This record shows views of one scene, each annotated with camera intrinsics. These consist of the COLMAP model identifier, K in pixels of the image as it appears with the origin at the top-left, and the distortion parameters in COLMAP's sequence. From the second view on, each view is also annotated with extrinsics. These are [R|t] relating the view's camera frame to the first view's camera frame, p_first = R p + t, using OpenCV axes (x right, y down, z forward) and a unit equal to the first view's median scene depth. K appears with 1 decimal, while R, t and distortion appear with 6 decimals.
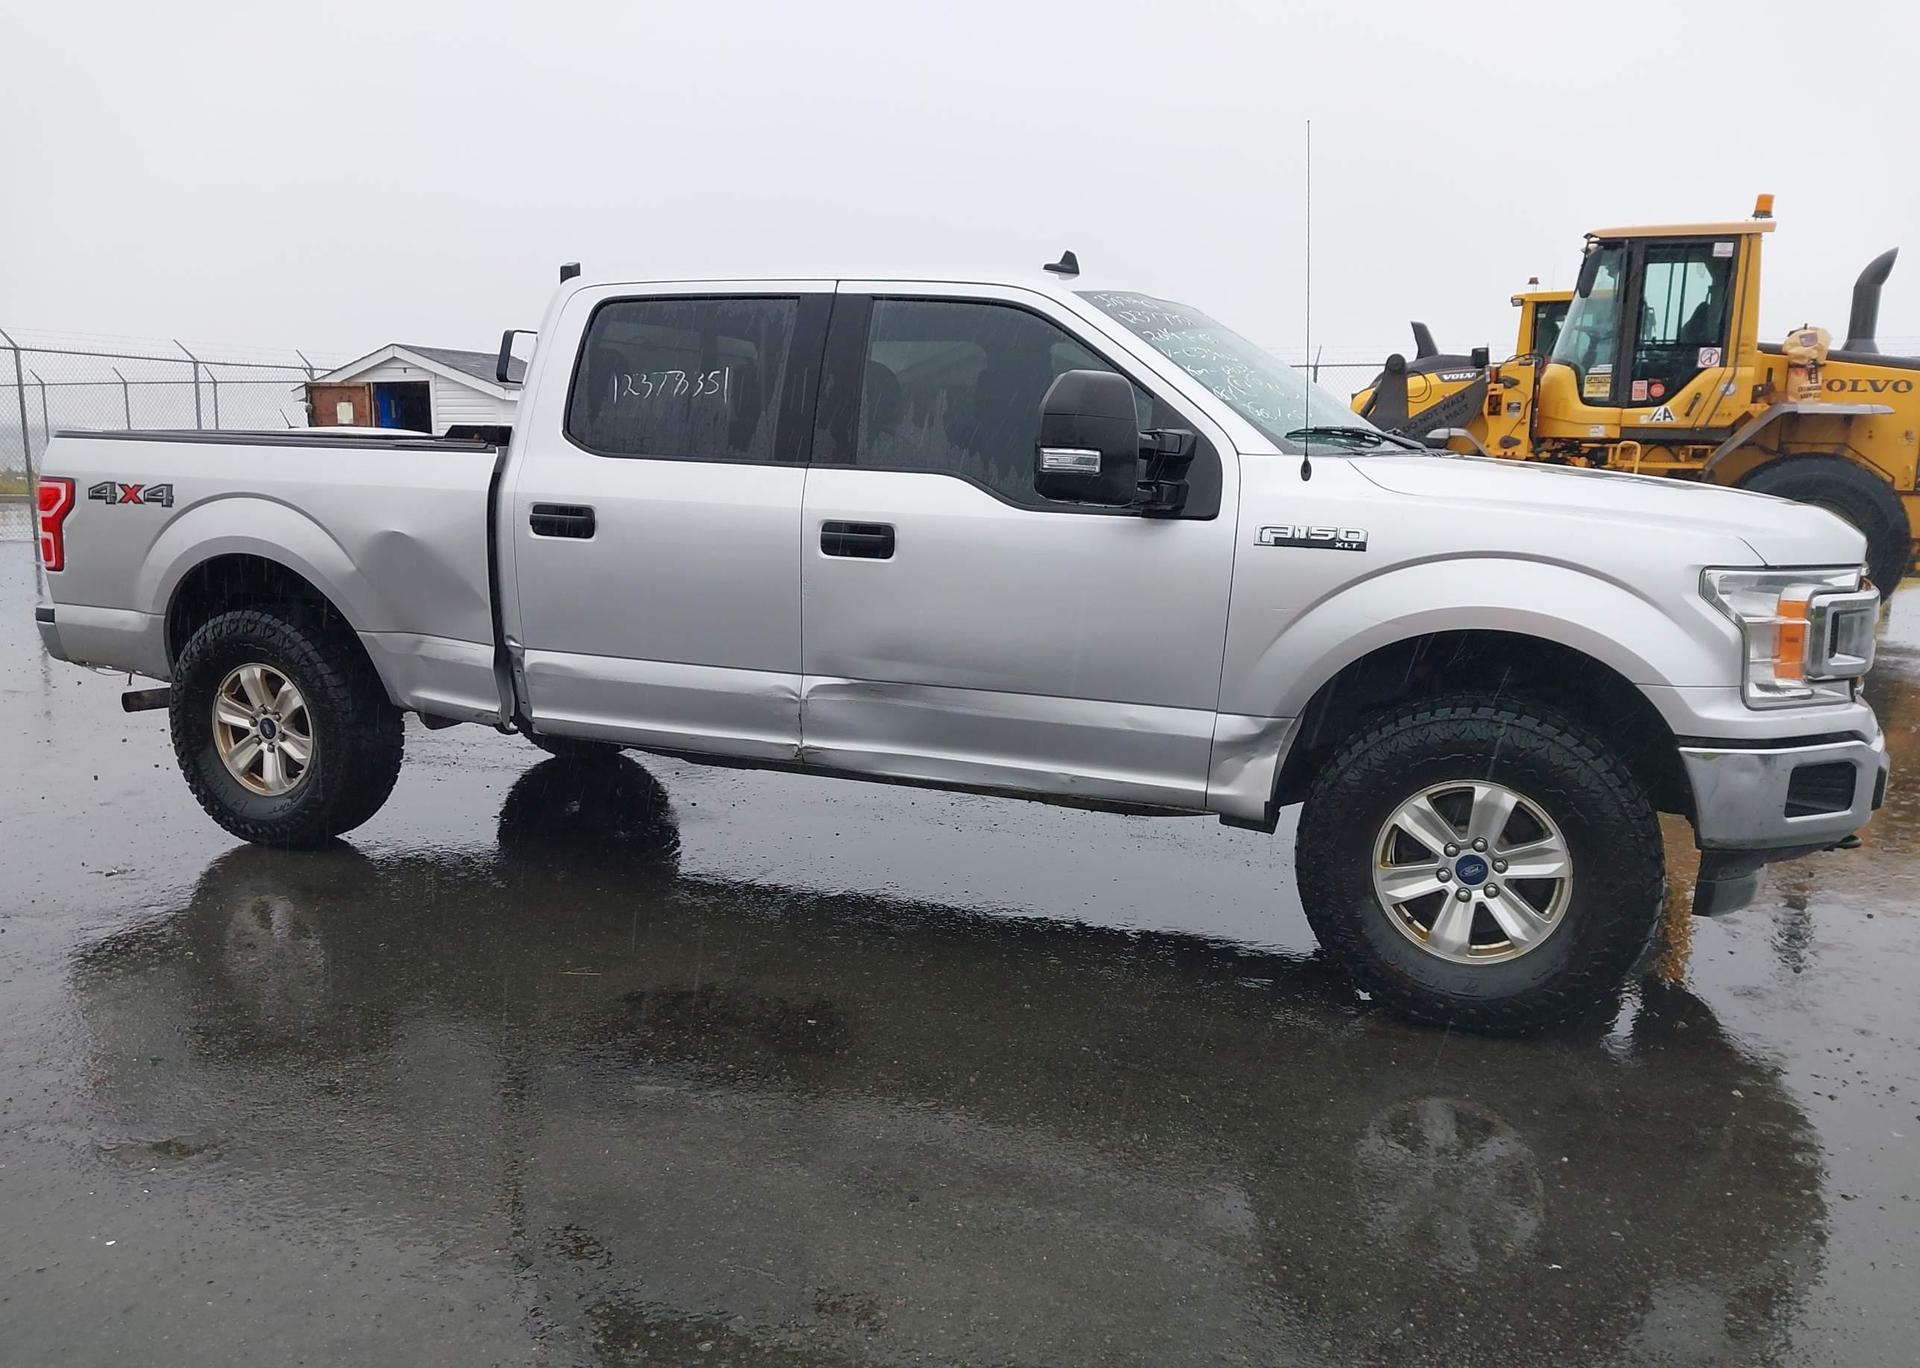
lens RADIAL K [[1509.8, 0, 945.8], [0, 1509.8, 704.1], [0, 0, 1]] dist [0.034034, -0.048587]
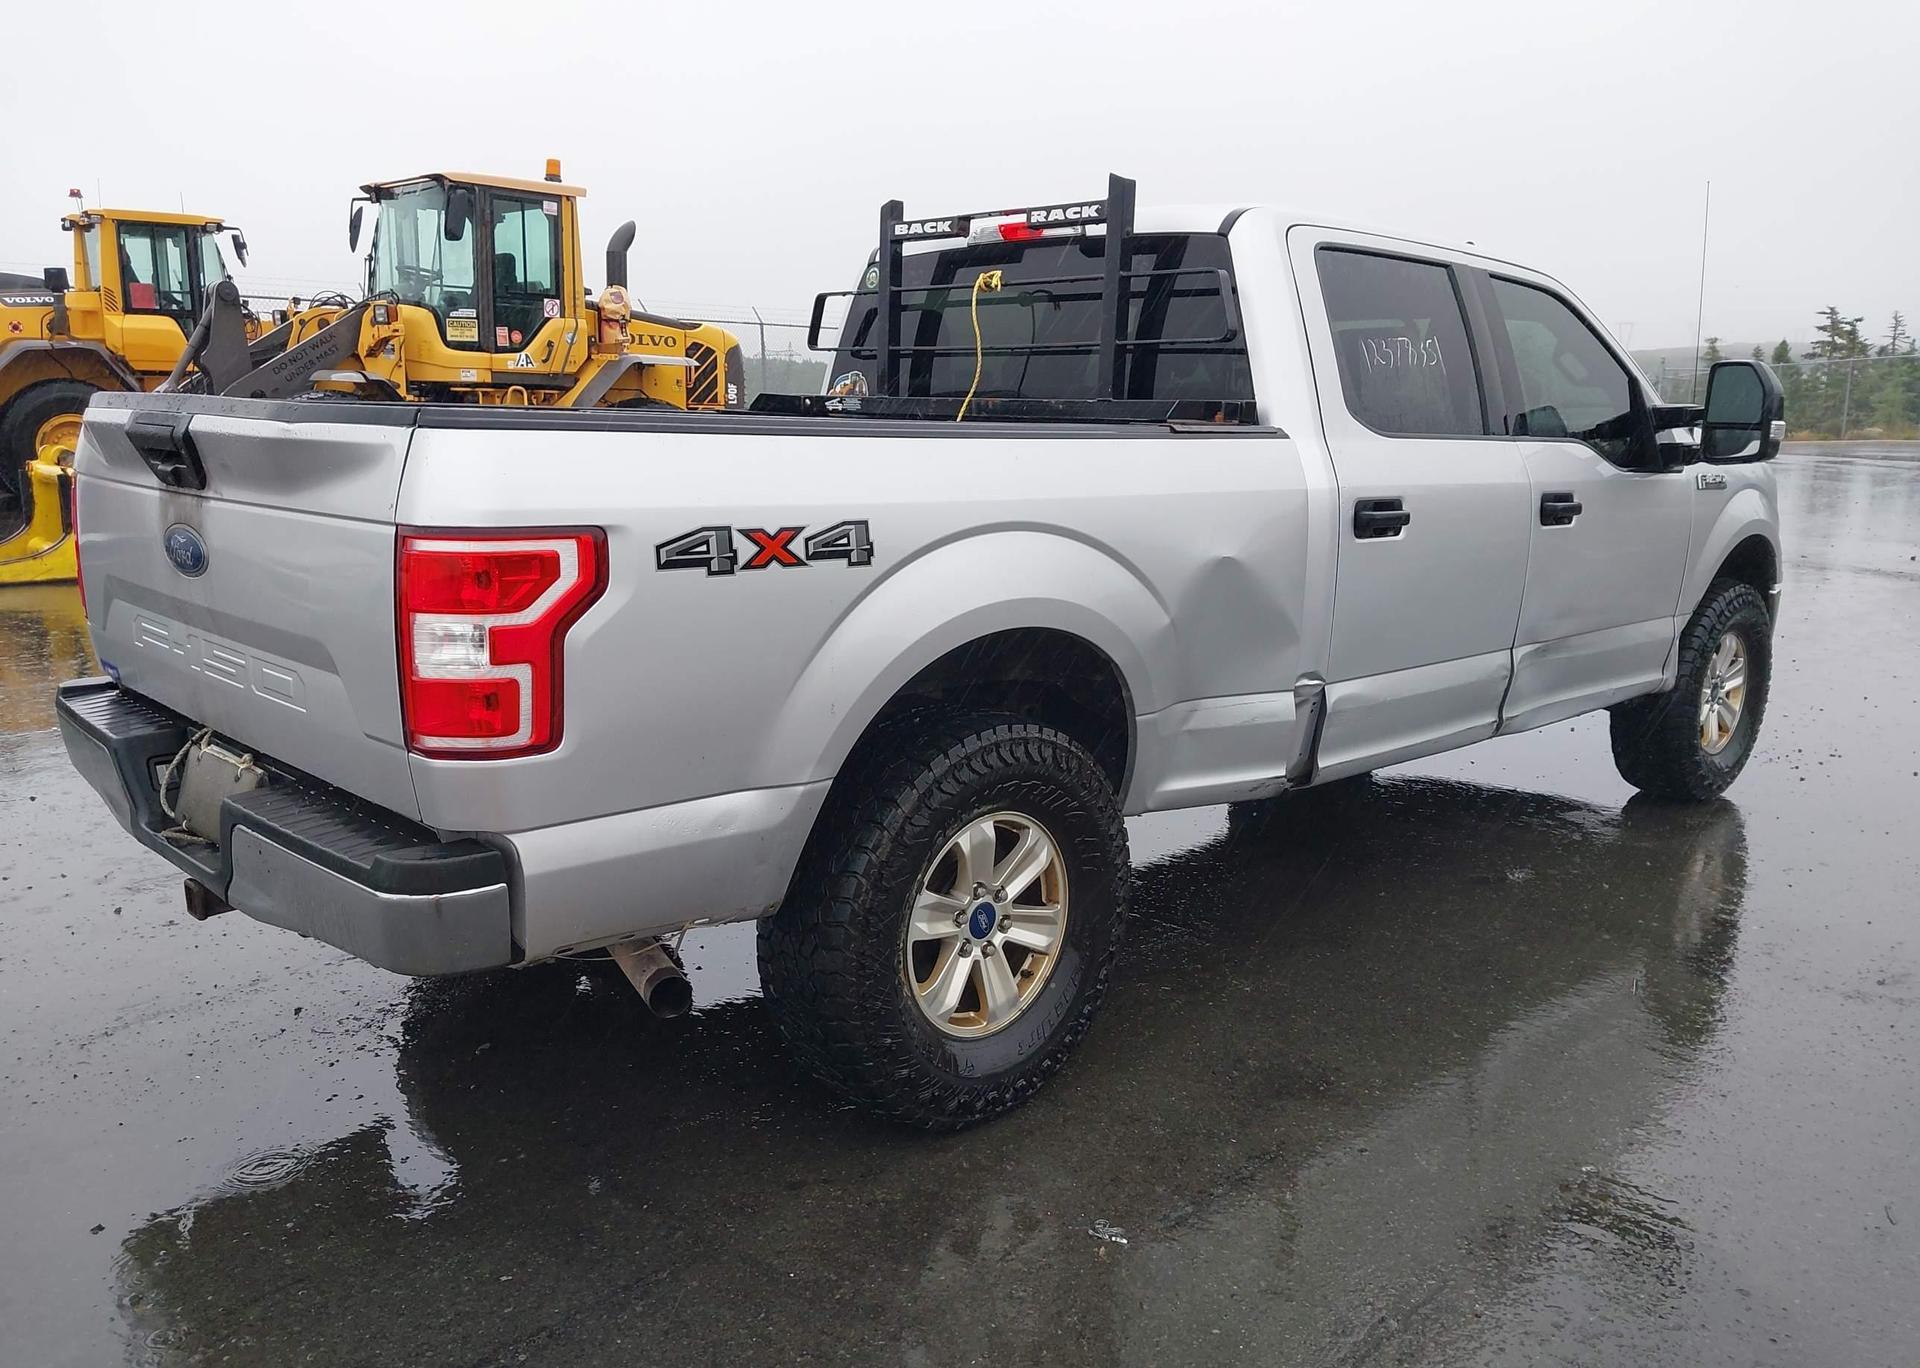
lens RADIAL K [[1465.7, 0, 949.5], [0, 1465.7, 727.5], [0, 0, 1]] dist [0.091800, -0.131029]
pose [[0.405287, -0.204899, 0.890931, -1.129923], [0.146706, 0.976505, 0.157843, -0.178306], [-0.902341, 0.066734, 0.425825, 0.912676]]
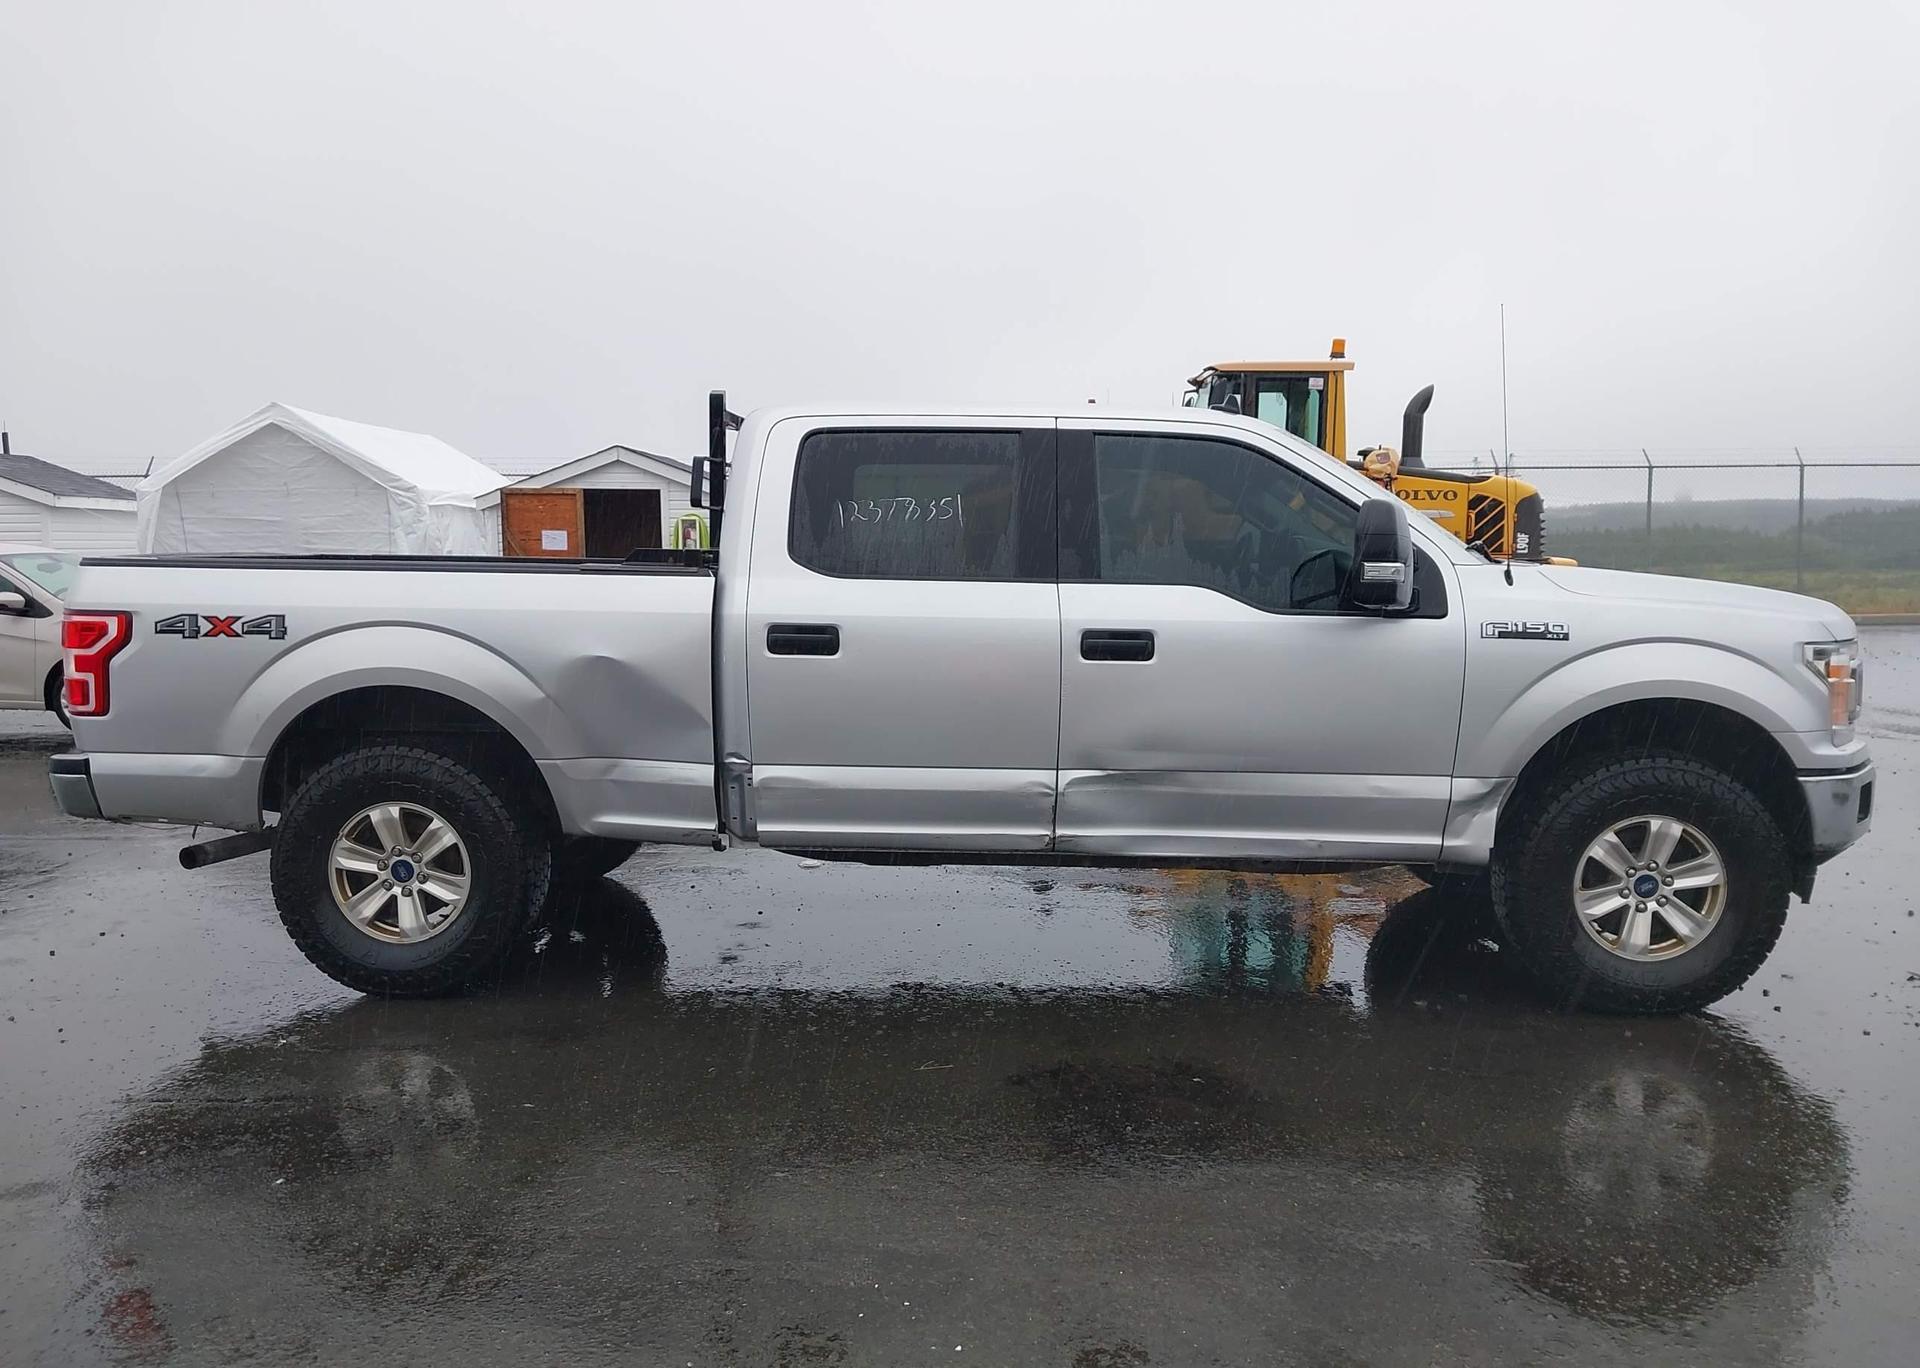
lens RADIAL K [[1509.8, 0, 945.8], [0, 1509.8, 704.1], [0, 0, 1]] dist [0.034034, -0.048587]
pose [[0.934777, -0.049838, 0.351722, -0.546563], [0.072536, 0.996028, -0.051644, -0.016611], [-0.347751, 0.073788, 0.934679, 0.004581]]
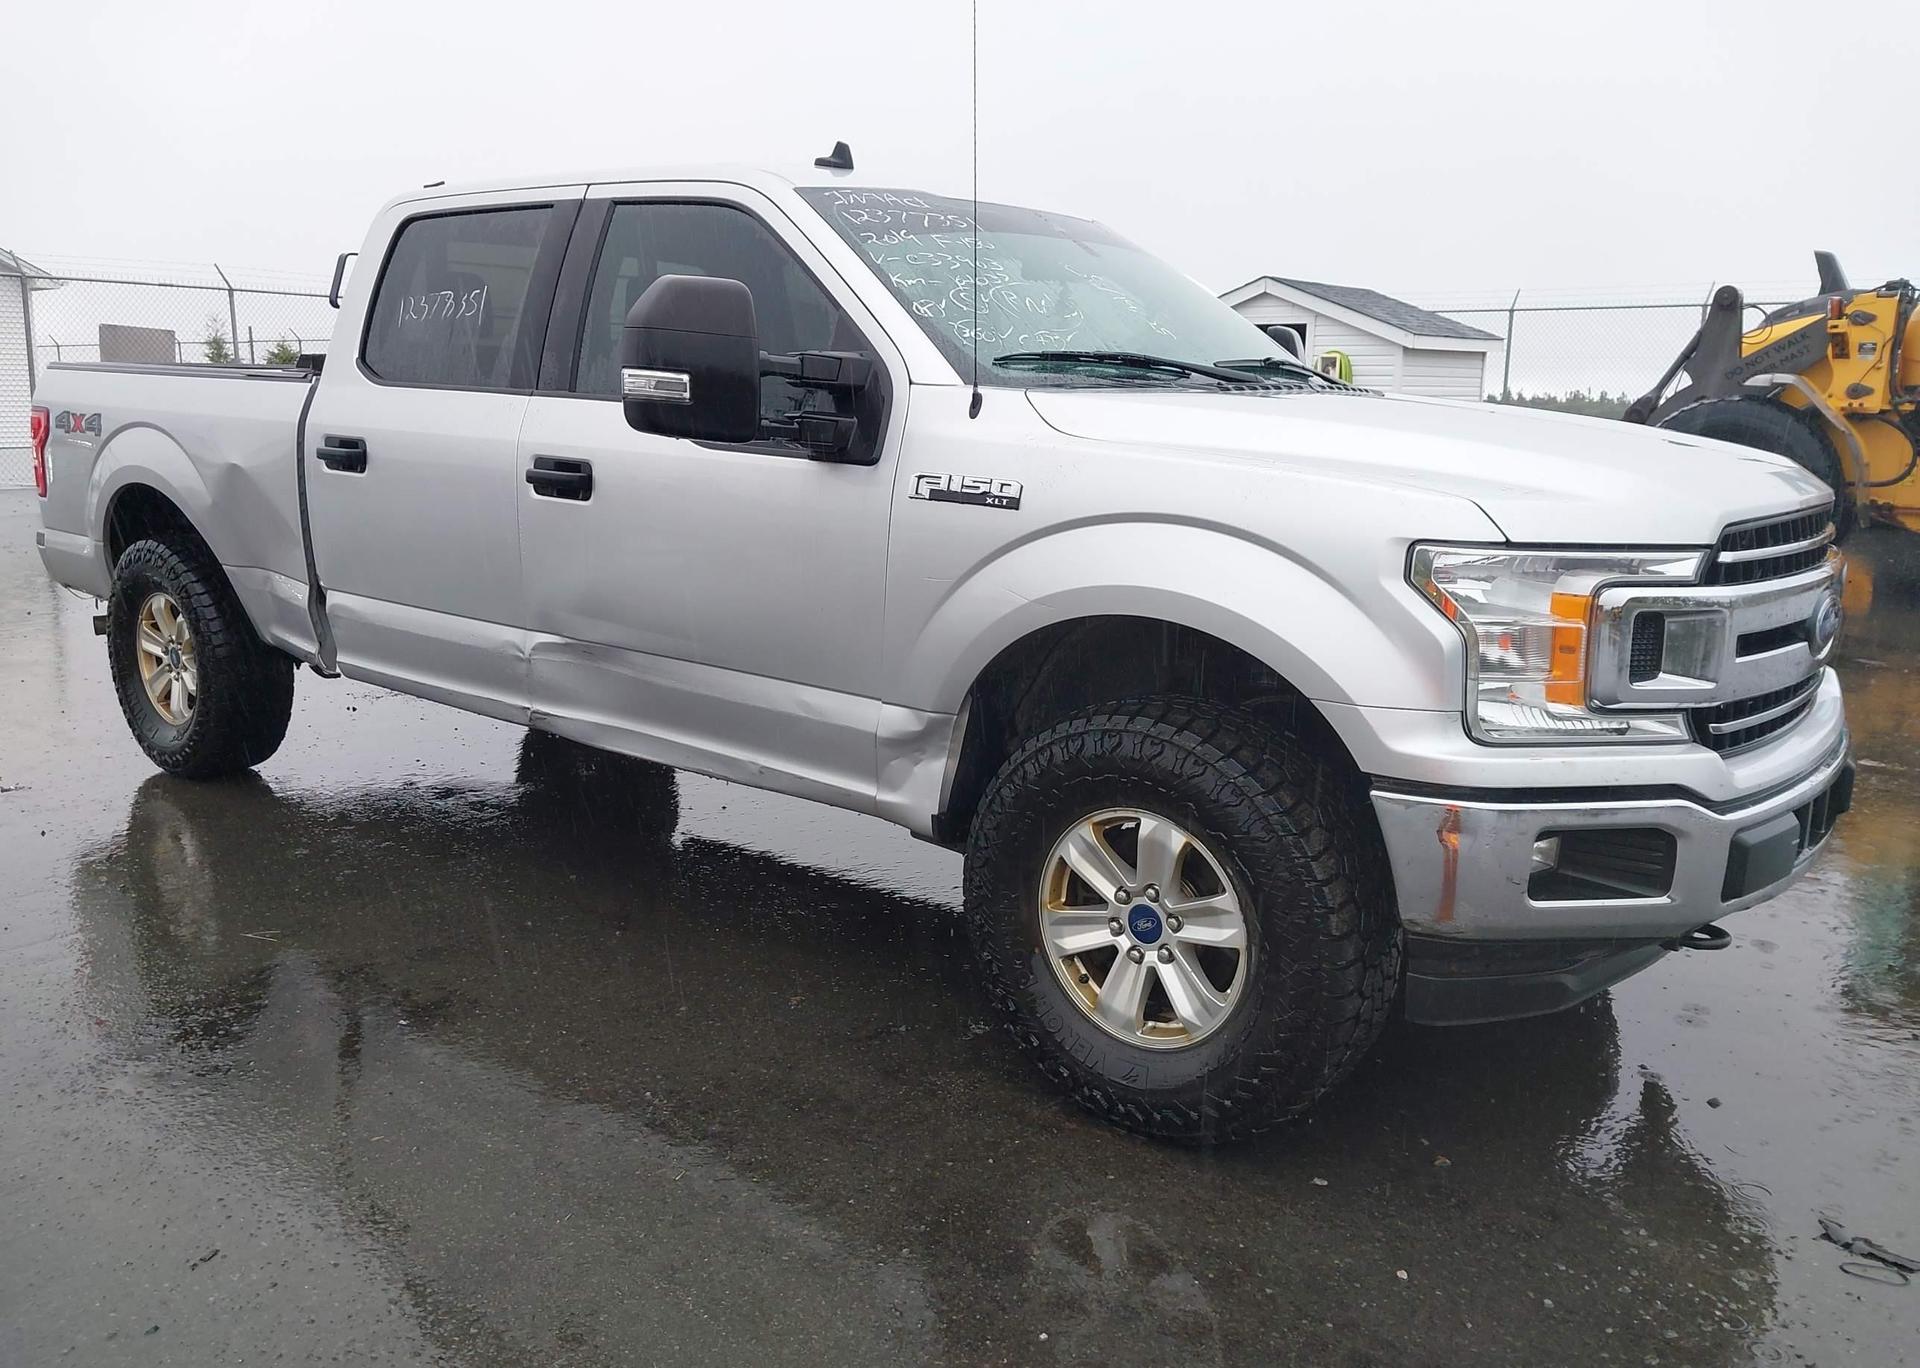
lens RADIAL K [[1505.1, 0, 950.2], [0, 1505.1, 712.6], [0, 0, 1]] dist [0.043474, -0.047651]
pose [[0.961222, 0.063466, -0.268375, 0.385255], [-0.053825, 0.997618, 0.043140, -0.022682], [0.270474, -0.027021, 0.962348, 0.199679]]
